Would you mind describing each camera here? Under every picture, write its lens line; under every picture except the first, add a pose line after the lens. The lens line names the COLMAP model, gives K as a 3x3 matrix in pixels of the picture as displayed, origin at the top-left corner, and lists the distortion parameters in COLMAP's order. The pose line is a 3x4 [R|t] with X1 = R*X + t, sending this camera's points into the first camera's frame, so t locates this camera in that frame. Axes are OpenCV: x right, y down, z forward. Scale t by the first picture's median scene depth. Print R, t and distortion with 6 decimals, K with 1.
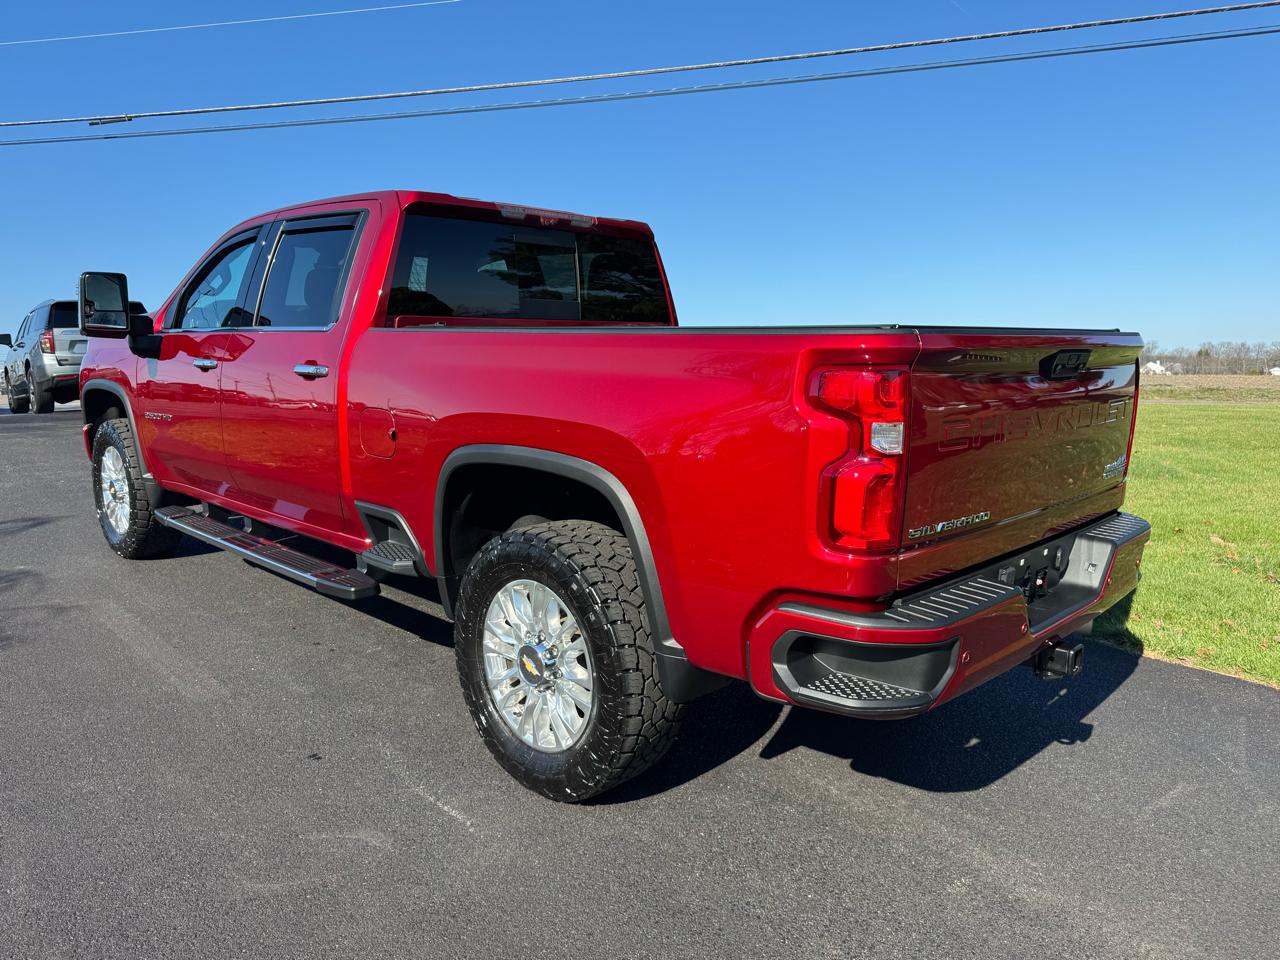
lens RADIAL K [[923.6, 0, 641.1], [0, 923.6, 472.3], [0, 0, 1]] dist [-0.003895, 0.002267]
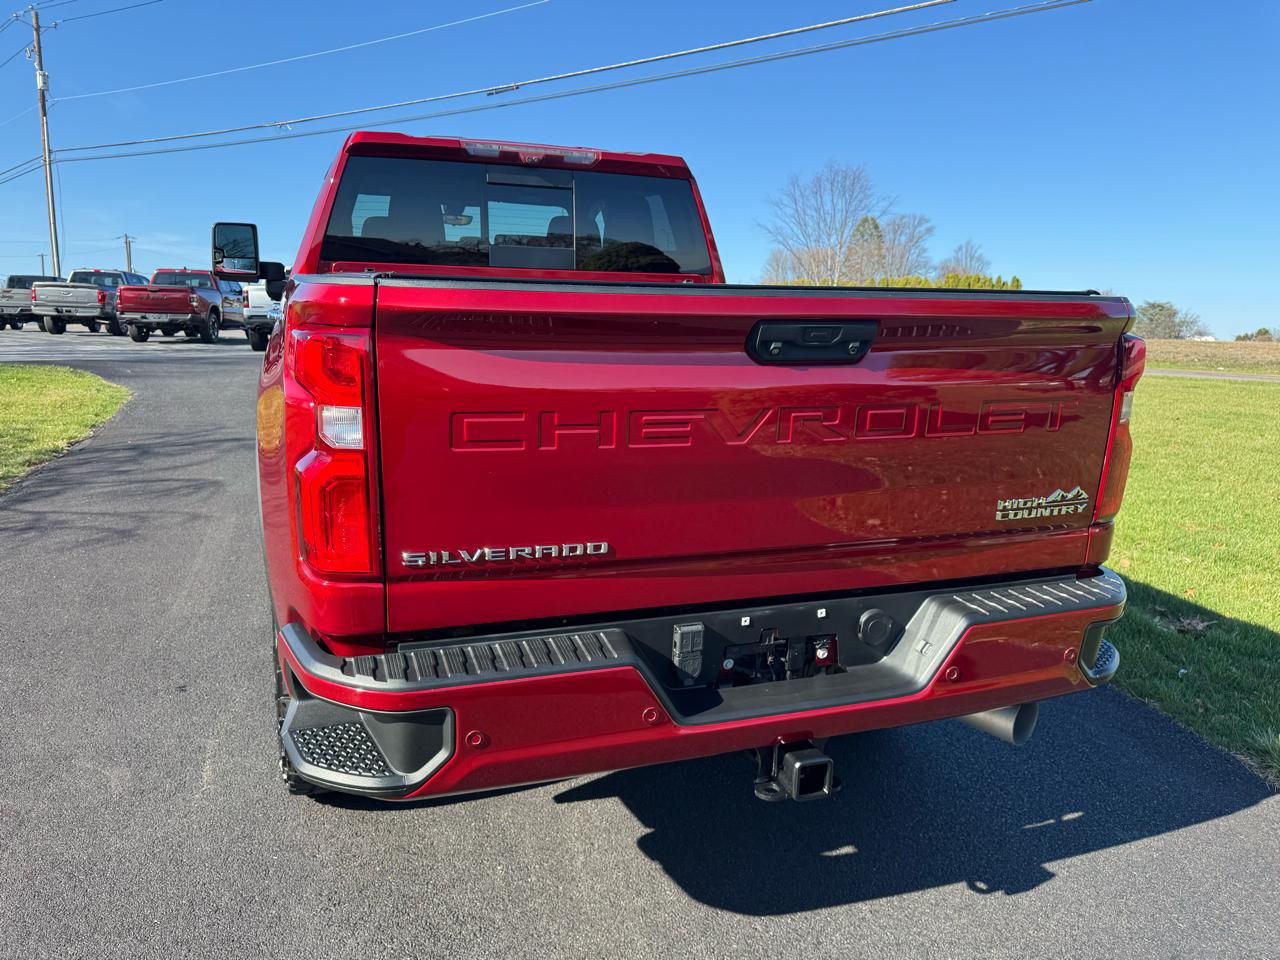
lens RADIAL K [[923.6, 0, 641.1], [0, 923.6, 472.3], [0, 0, 1]] dist [-0.003895, 0.002267]
pose [[0.897319, 0.103766, -0.429011, 0.482498], [-0.083815, 0.994346, 0.065197, -0.040429], [0.433351, -0.022545, 0.900943, 0.265958]]
